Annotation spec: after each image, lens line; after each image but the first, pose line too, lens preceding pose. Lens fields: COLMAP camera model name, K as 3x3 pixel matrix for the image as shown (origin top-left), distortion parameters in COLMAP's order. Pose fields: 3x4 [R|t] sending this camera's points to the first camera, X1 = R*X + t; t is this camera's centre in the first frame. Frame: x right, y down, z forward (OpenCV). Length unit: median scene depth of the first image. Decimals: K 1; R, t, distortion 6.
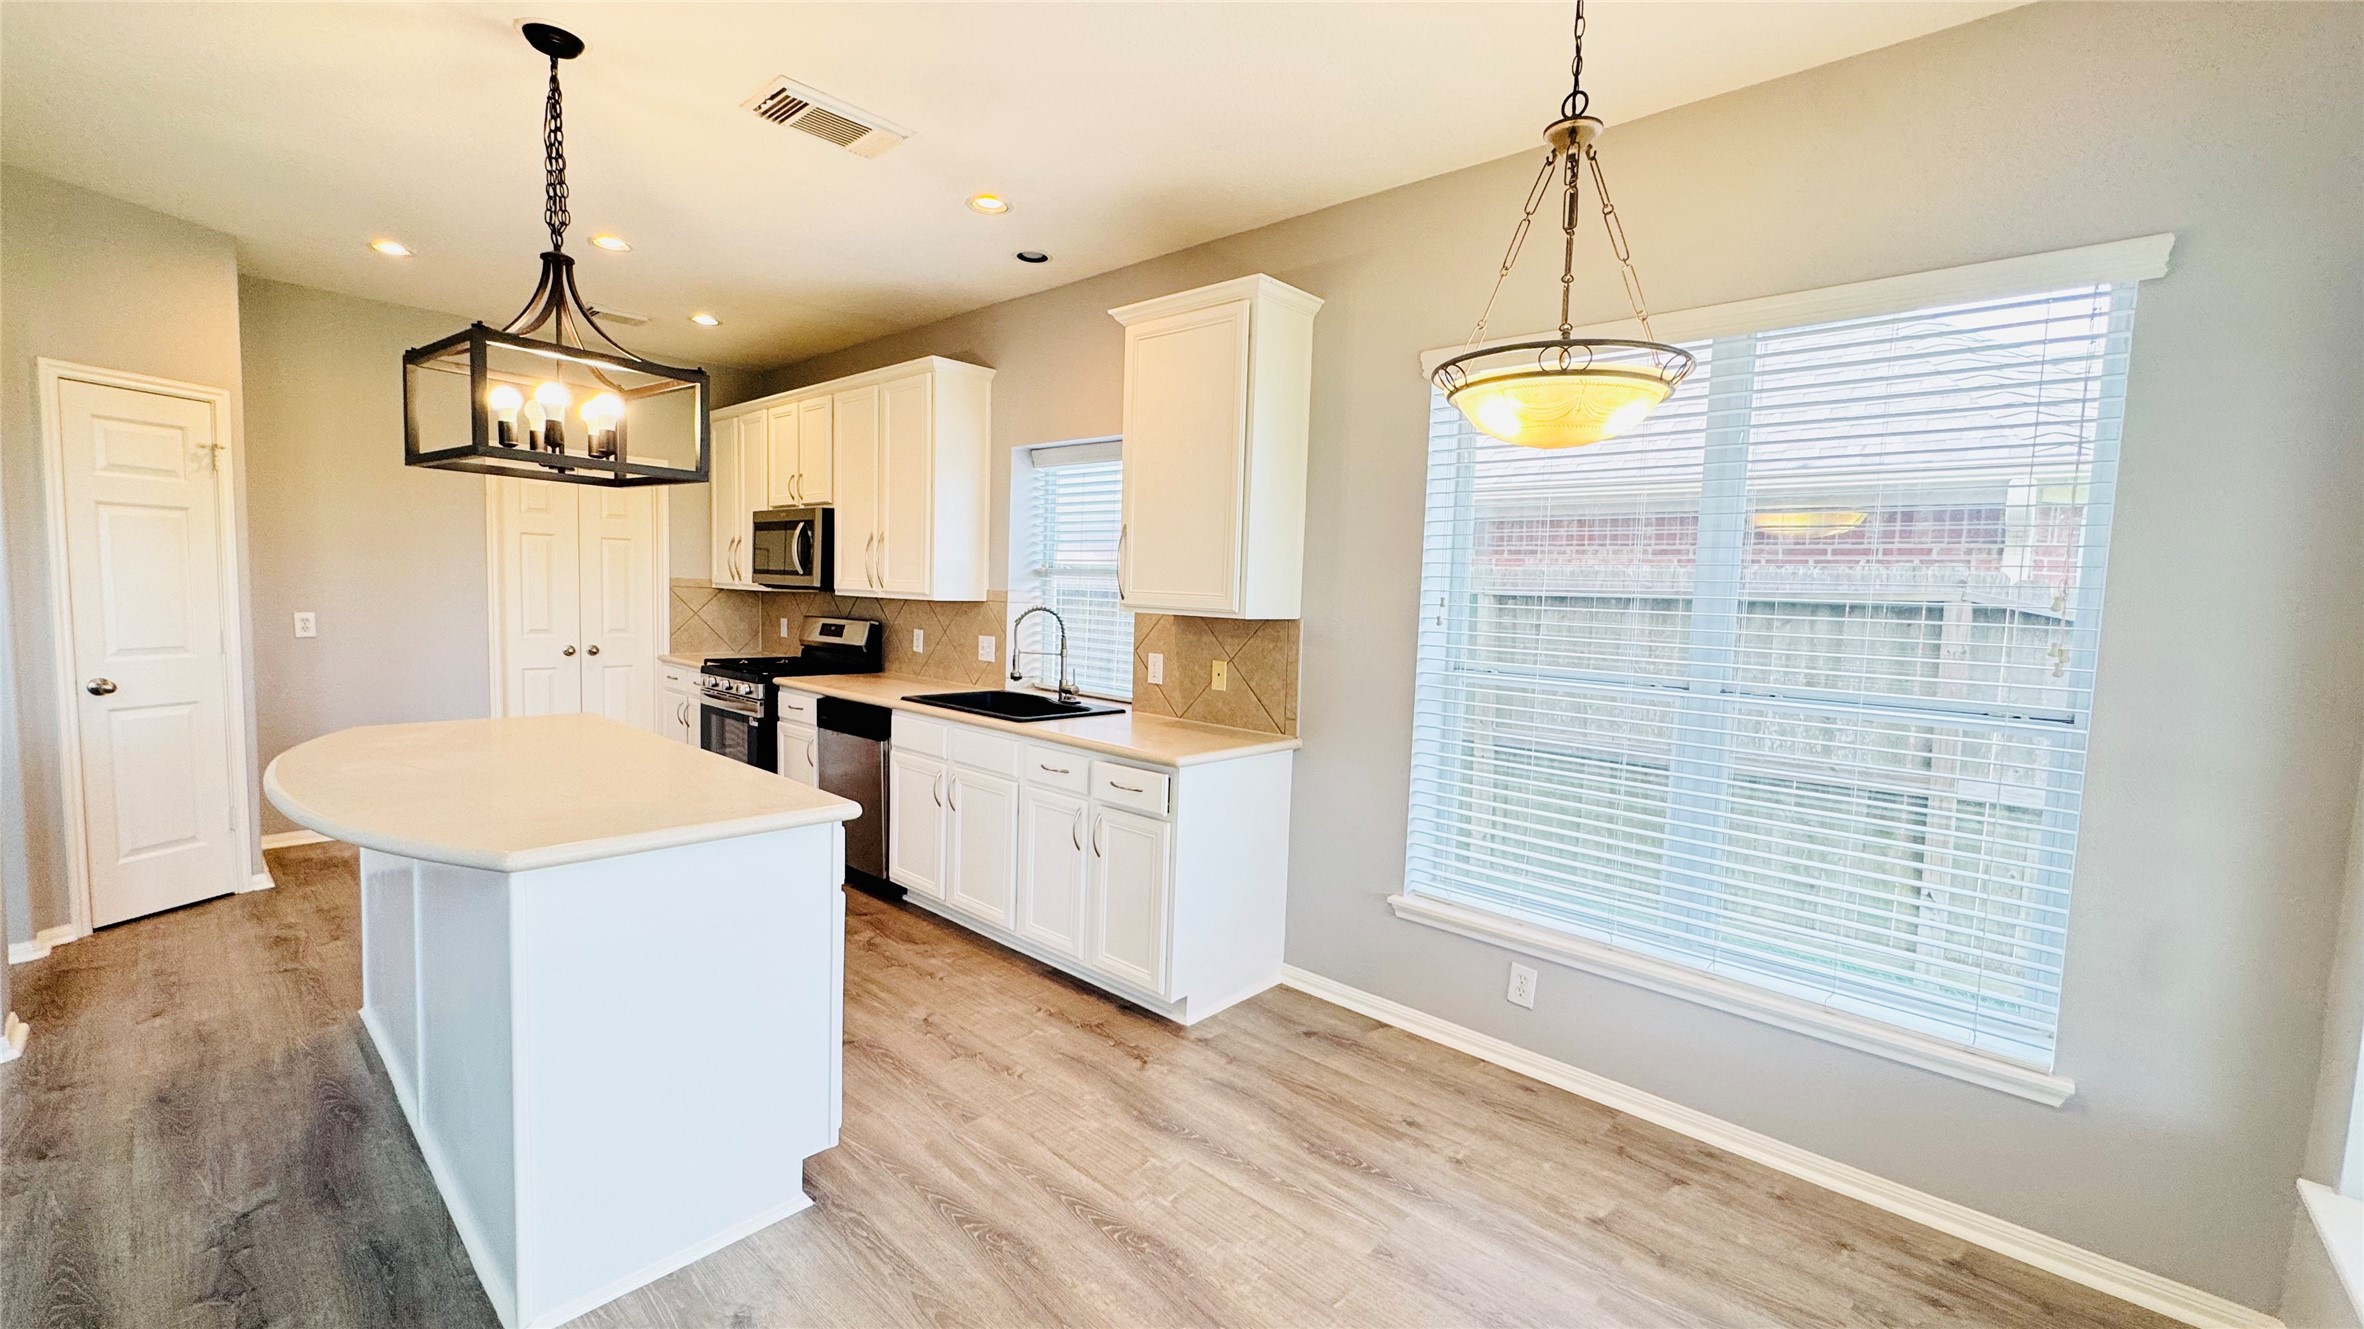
lens RADIAL K [[946.6, 0, 1185.2], [0, 946.6, 662.4], [0, 0, 1]] dist [-0.003713, 0.000228]
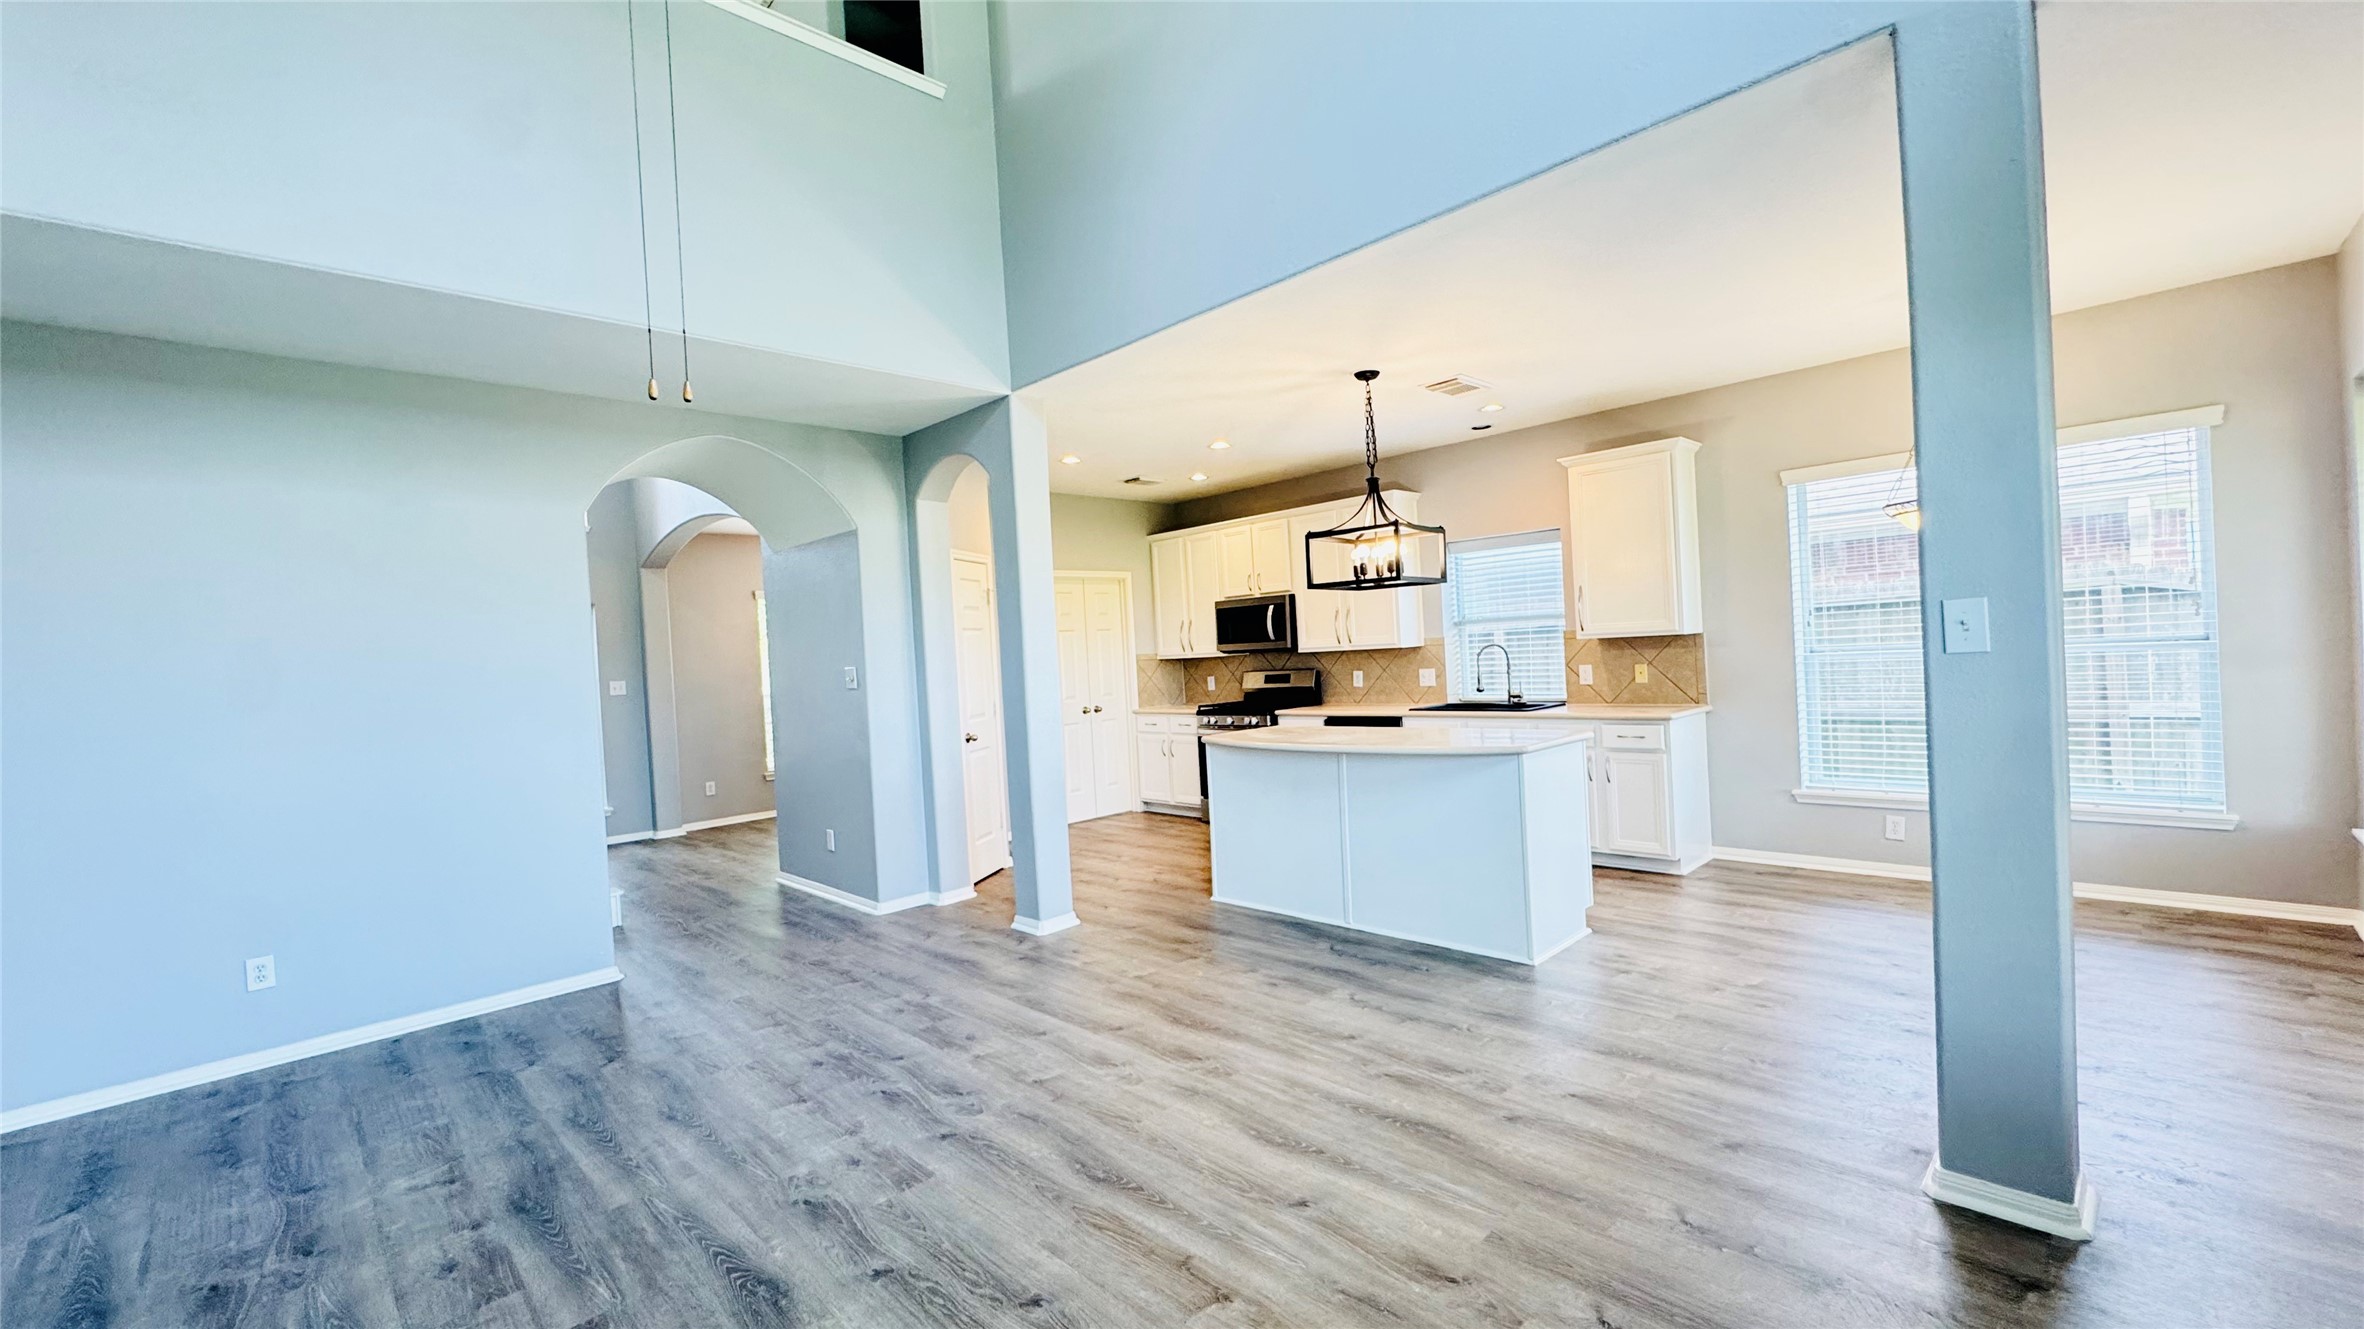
lens RADIAL K [[946.6, 0, 1185.5], [0, 946.6, 659.3], [0, 0, 1]] dist [-0.003713, 0.000228]
pose [[0.994397, -0.089566, -0.056141, -0.568955], [0.085526, 0.993828, -0.070646, 0.033377], [0.062122, 0.065448, 0.995920, -0.575312]]
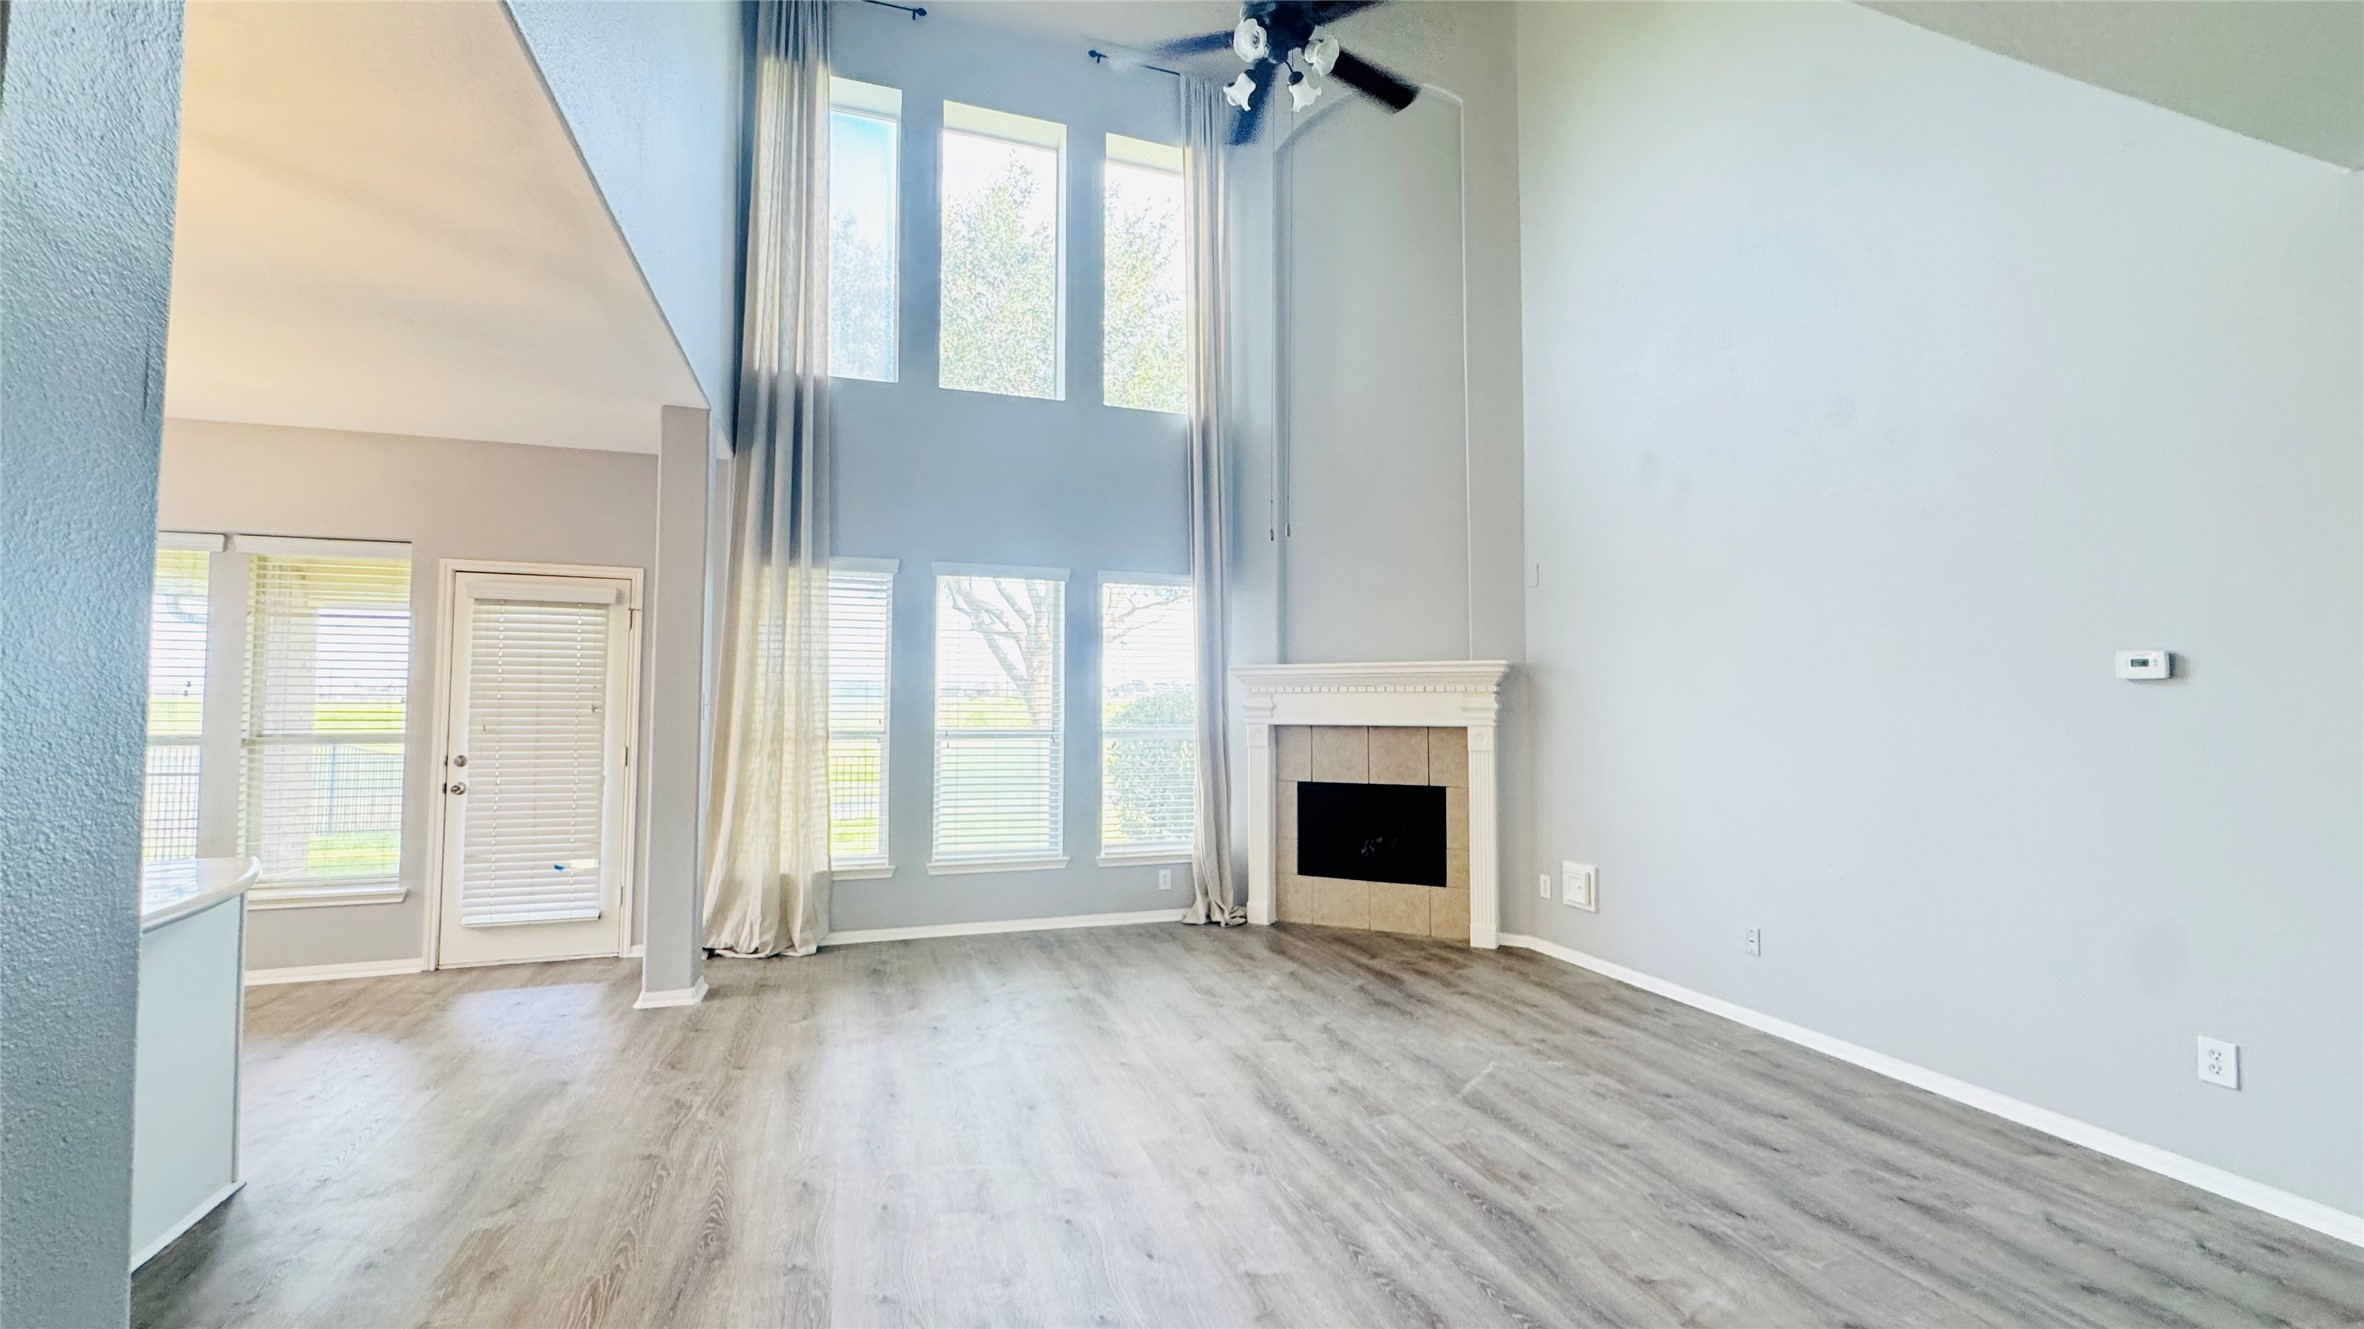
lens RADIAL K [[946.6, 0, 1187.3], [0, 946.6, 668.0], [0, 0, 1]] dist [-0.003713, 0.000228]
pose [[-0.878475, -0.017616, 0.477464, -1.168679], [0.004830, 0.998942, 0.045742, -0.075769], [-0.477764, 0.042489, -0.877460, 0.661292]]
